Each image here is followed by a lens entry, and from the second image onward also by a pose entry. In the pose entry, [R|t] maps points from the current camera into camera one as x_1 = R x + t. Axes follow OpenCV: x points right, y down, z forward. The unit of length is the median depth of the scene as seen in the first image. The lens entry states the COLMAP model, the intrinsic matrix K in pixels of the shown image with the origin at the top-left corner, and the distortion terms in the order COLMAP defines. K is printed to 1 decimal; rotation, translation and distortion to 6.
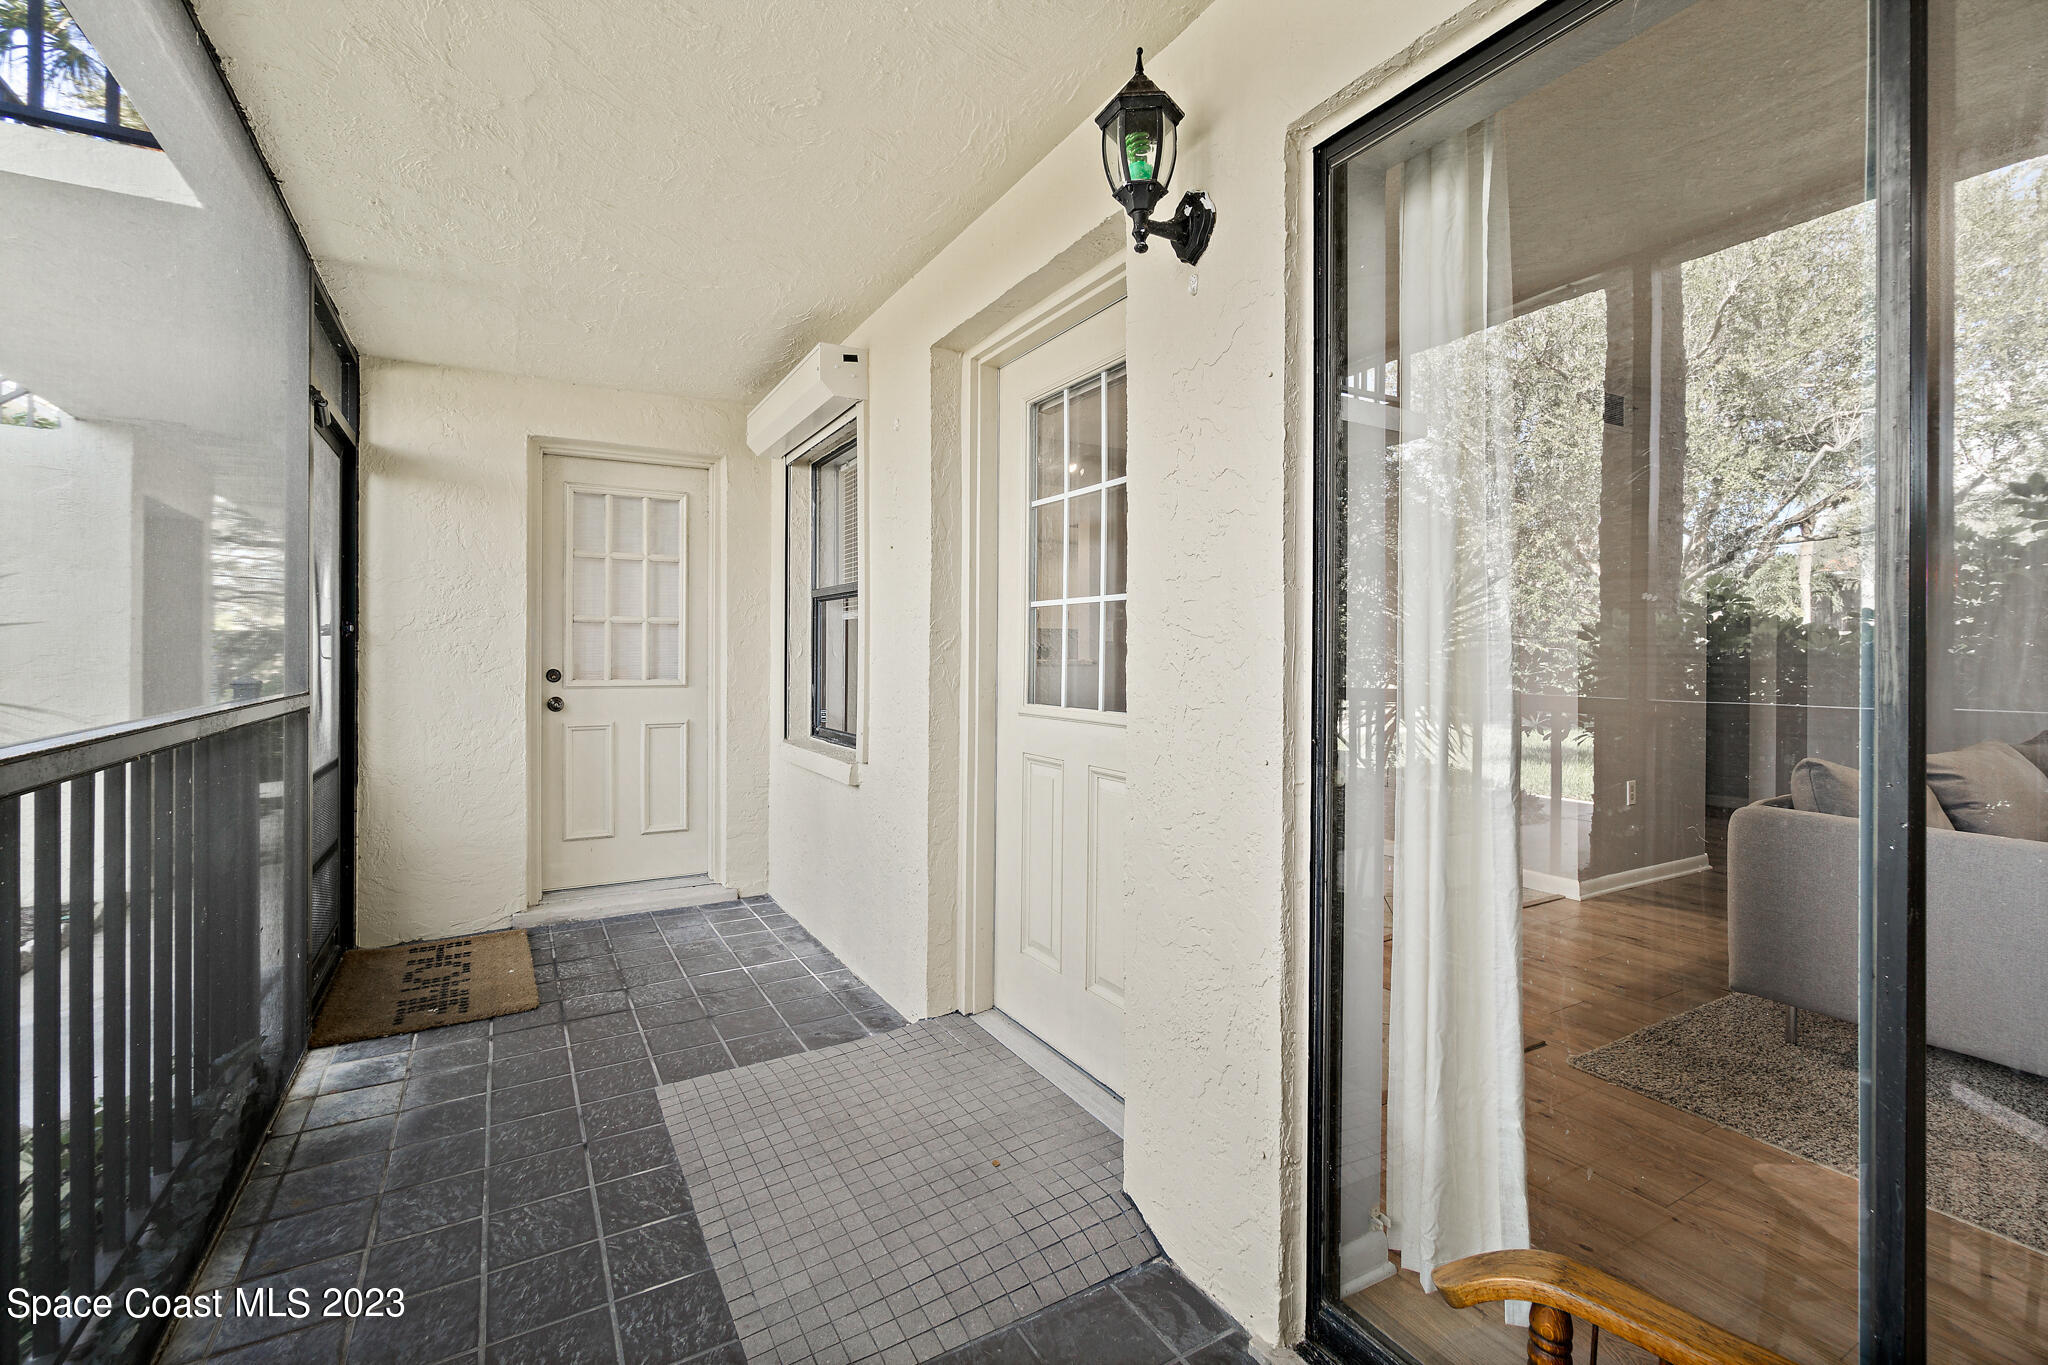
lens RADIAL K [[904.9, 0, 1013.5], [0, 904.9, 655.1], [0, 0, 1]] dist [-0.003082, -0.000103]
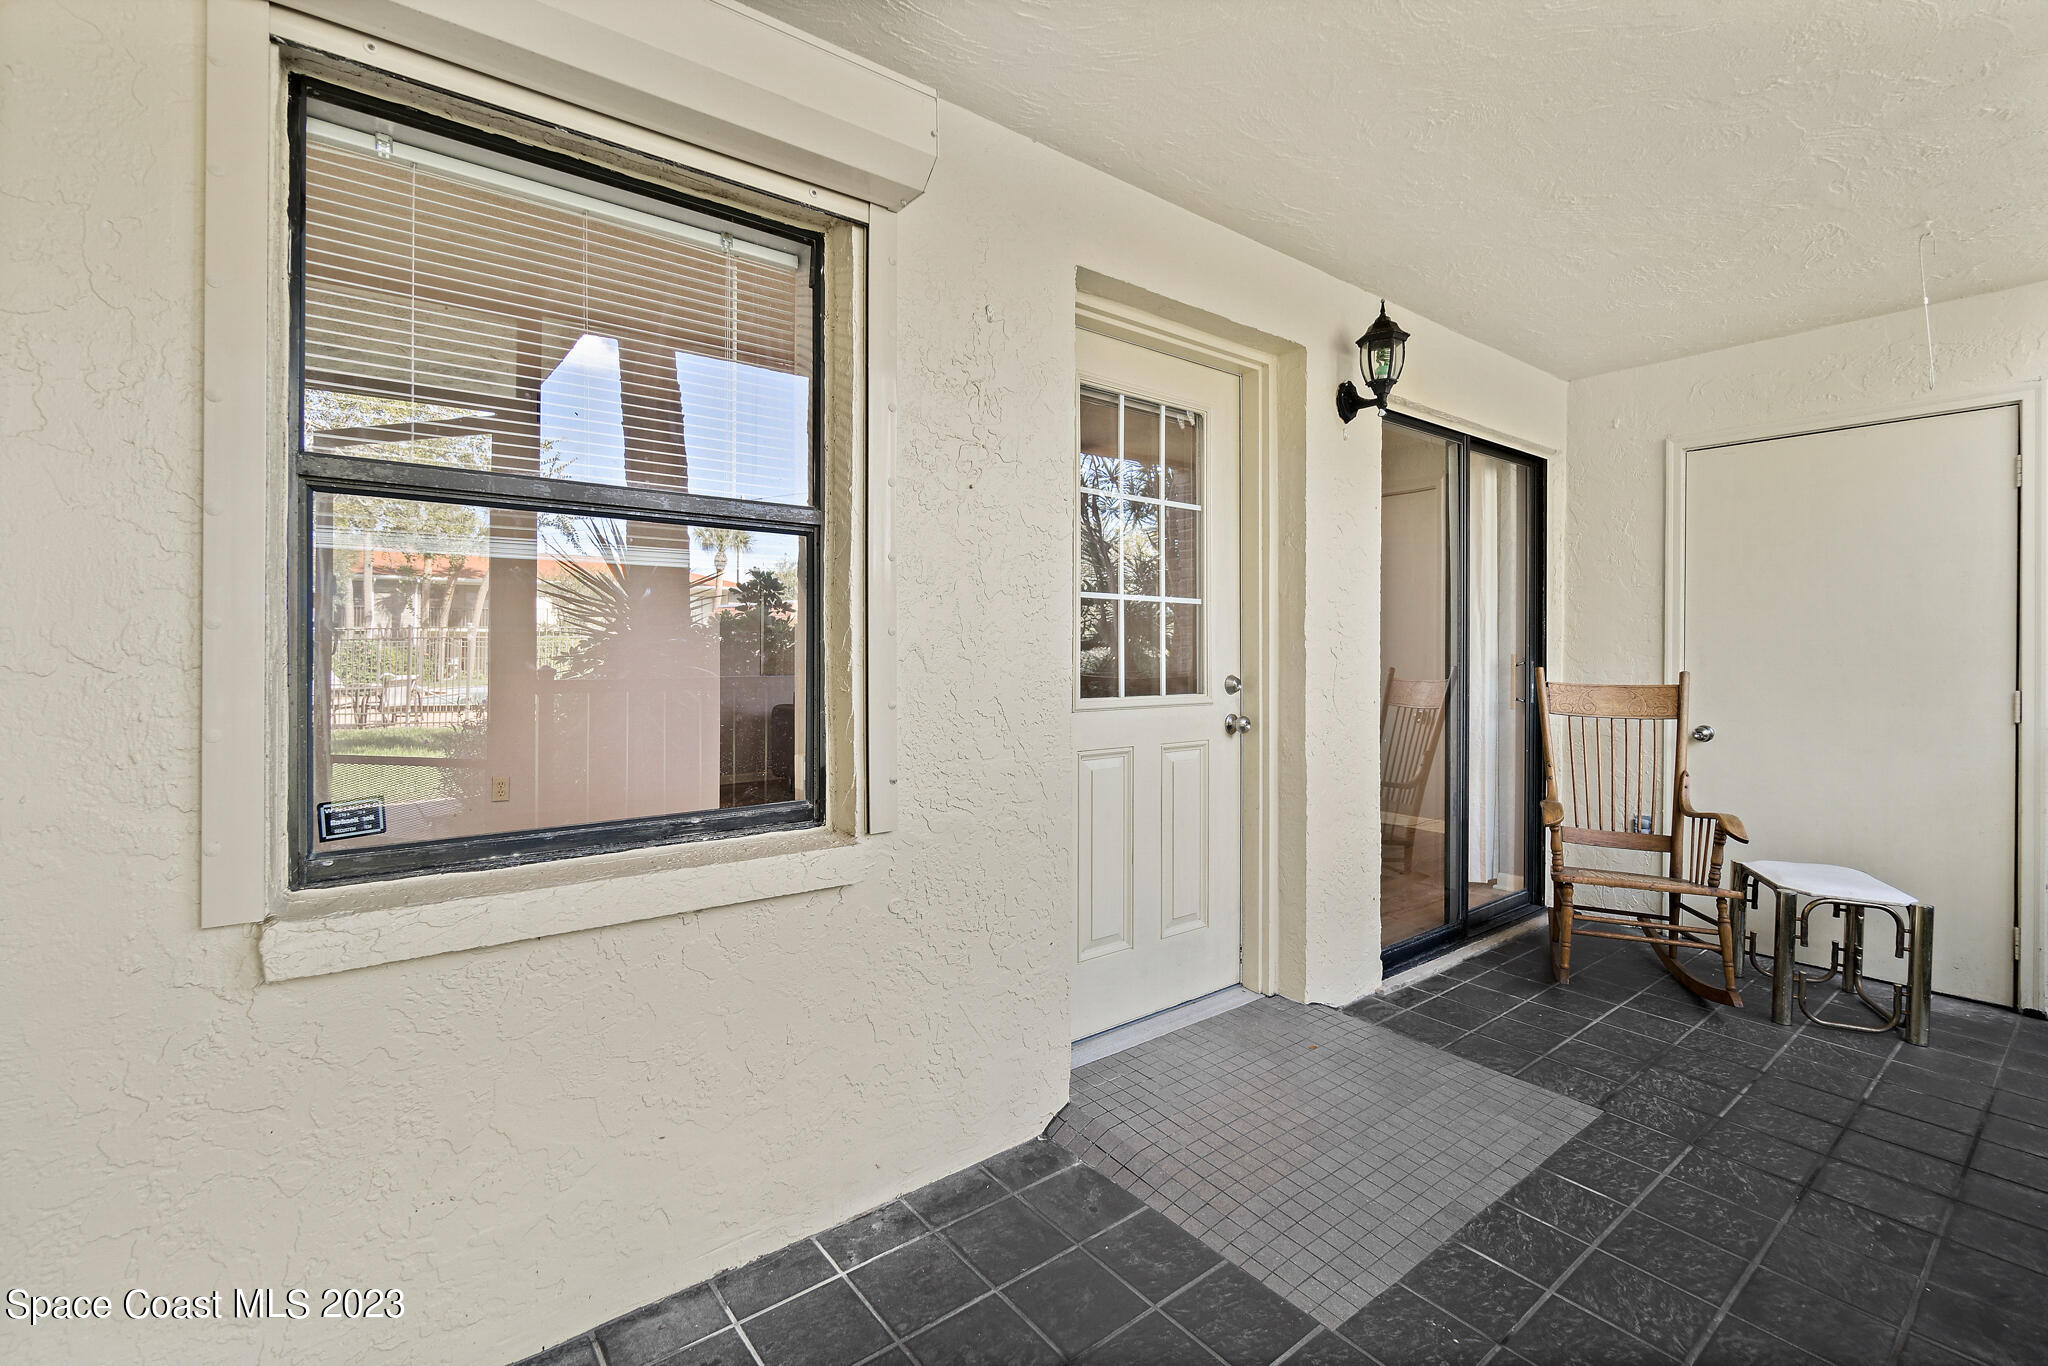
lens RADIAL K [[889.0, 0, 996.5], [0, 889.0, 665.7], [0, 0, 1]] dist [-0.005050, 0.000358]
pose [[-0.138577, -0.014938, 0.990239, -1.190116], [0.002340, 0.999879, 0.015410, 0.003092], [-0.990349, 0.004453, -0.138525, 1.613277]]
